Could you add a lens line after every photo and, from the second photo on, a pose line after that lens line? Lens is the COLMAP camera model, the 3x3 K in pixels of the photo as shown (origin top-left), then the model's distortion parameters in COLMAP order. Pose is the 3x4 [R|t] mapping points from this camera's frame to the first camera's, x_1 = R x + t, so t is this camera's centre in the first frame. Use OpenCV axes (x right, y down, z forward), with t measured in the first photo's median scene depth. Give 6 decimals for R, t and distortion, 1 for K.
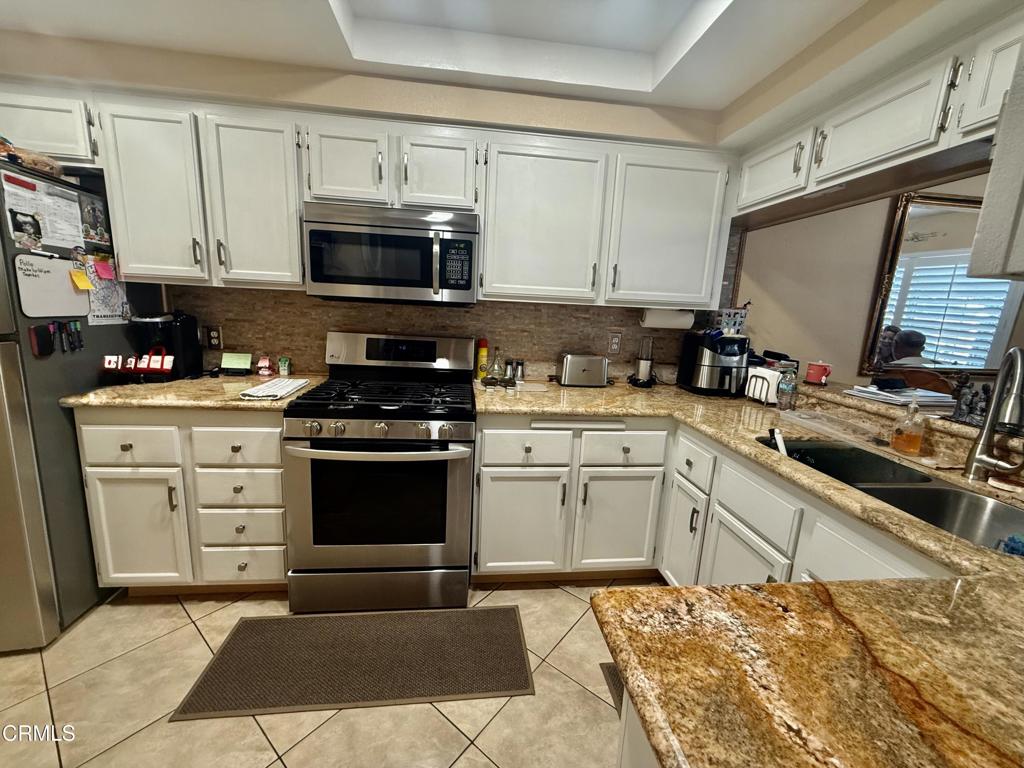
lens RADIAL K [[407.3, 0, 512.0], [0, 407.3, 384.0], [0, 0, 1]] dist [-0.001778, -0.000294]
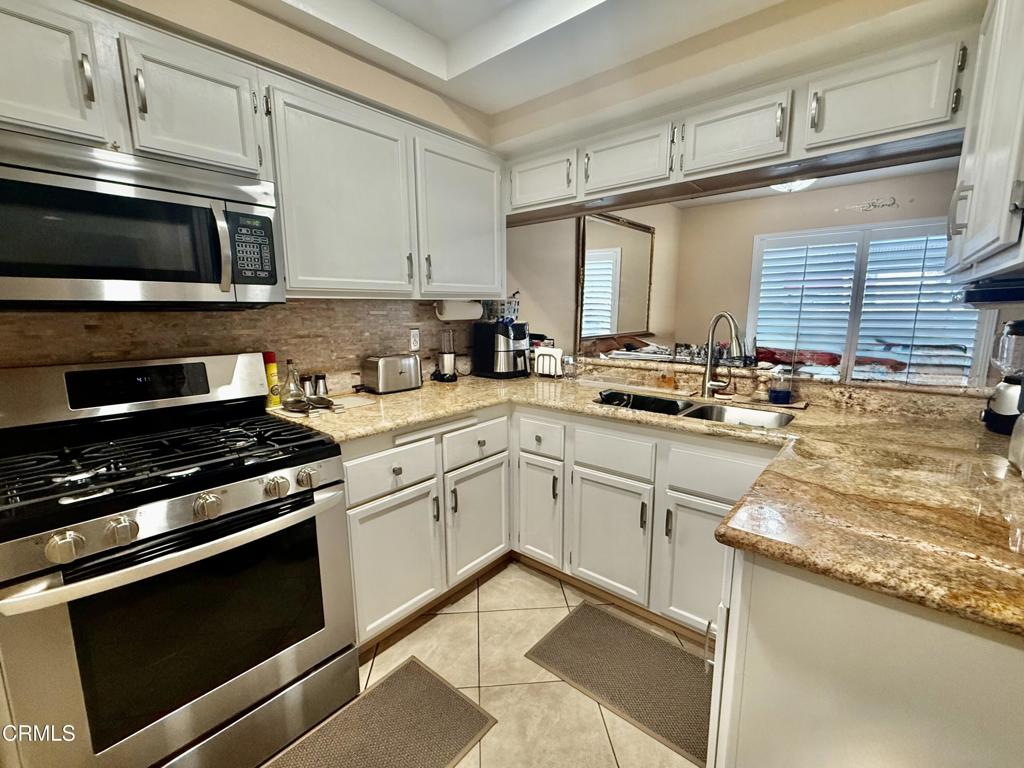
lens RADIAL K [[440.9, 0, 512.0], [0, 440.9, 384.0], [0, 0, 1]] dist [-0.003261, -0.000419]
pose [[0.733019, -0.166607, 0.659489, -0.339196], [0.170964, 0.983542, 0.058447, -0.028582], [-0.658373, 0.069906, 0.749439, 0.137149]]
